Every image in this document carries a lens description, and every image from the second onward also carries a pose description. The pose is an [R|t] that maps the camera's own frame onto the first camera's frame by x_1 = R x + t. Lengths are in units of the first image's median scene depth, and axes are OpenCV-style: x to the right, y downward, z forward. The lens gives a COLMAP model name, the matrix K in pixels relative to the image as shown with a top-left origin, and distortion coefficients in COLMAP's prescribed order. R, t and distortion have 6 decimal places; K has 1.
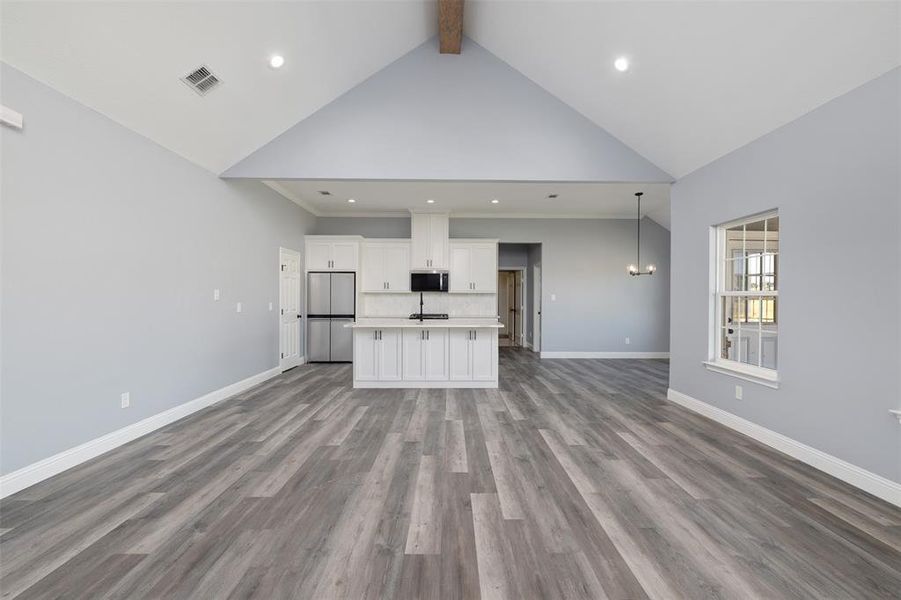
lens RADIAL K [[388.8, 0, 456.8], [0, 388.8, 300.2], [0, 0, 1]] dist [-0.000177, -0.000133]
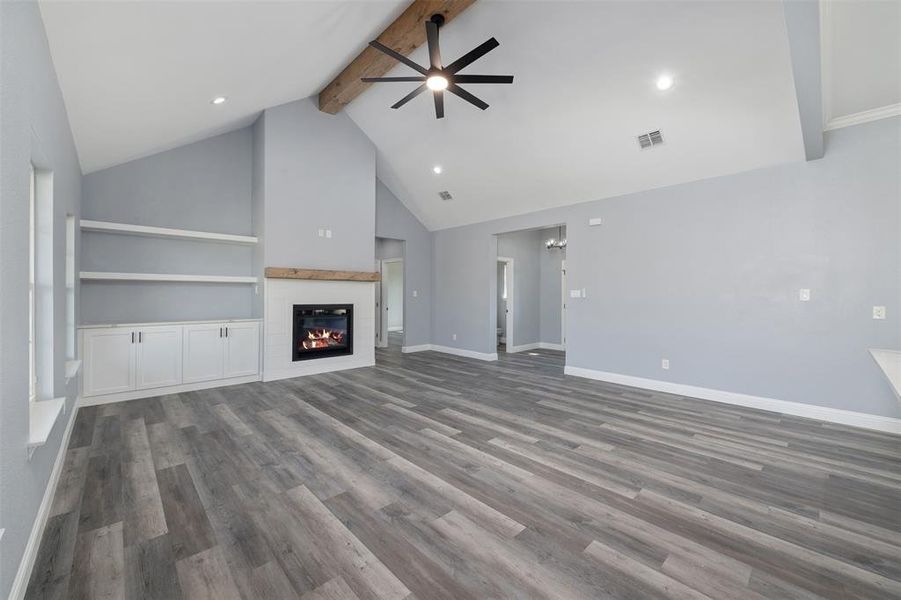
lens RADIAL K [[356.1, 0, 454.2], [0, 356.1, 298.3], [0, 0, 1]] dist [-0.000478, 0.000714]
pose [[-0.735504, -0.001312, -0.677519, 0.730489], [-0.012557, 0.999853, 0.011696, -0.008458], [0.677404, 0.017110, -0.735412, 1.492555]]
